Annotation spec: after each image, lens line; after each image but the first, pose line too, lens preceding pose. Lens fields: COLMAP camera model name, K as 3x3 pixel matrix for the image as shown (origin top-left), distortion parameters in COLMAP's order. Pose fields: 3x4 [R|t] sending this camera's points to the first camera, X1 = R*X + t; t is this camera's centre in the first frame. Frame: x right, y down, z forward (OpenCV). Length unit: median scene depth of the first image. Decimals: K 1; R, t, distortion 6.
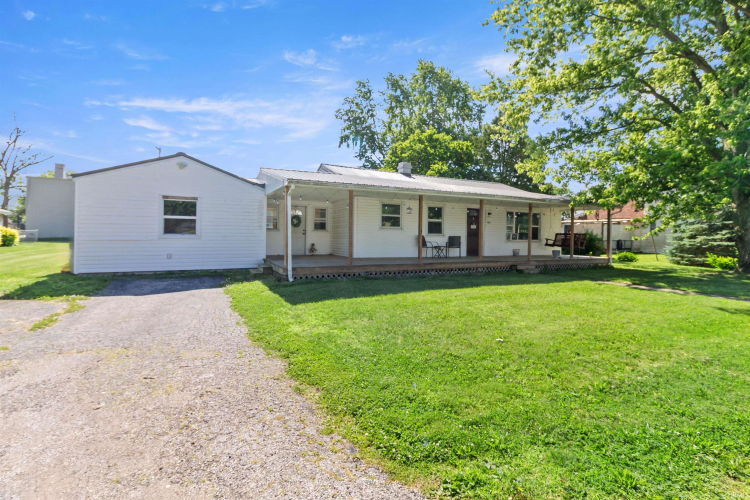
lens RADIAL K [[363.7, 0, 381.7], [0, 363.7, 236.4], [0, 0, 1]] dist [0.005329, 0.002086]
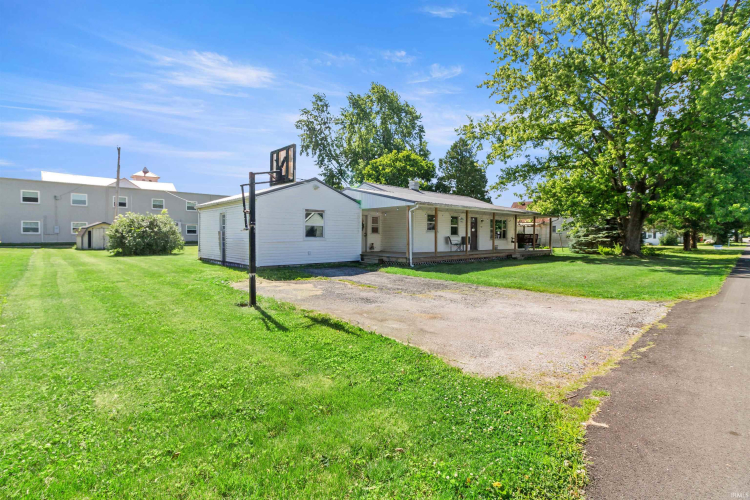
lens RADIAL K [[363.7, 0, 373.5], [0, 363.7, 248.7], [0, 0, 1]] dist [0.005329, 0.002086]
pose [[0.963174, -0.018522, 0.268241, -0.455849], [0.009604, 0.999358, 0.034520, -0.004948], [-0.268708, -0.030673, 0.962733, -0.253179]]
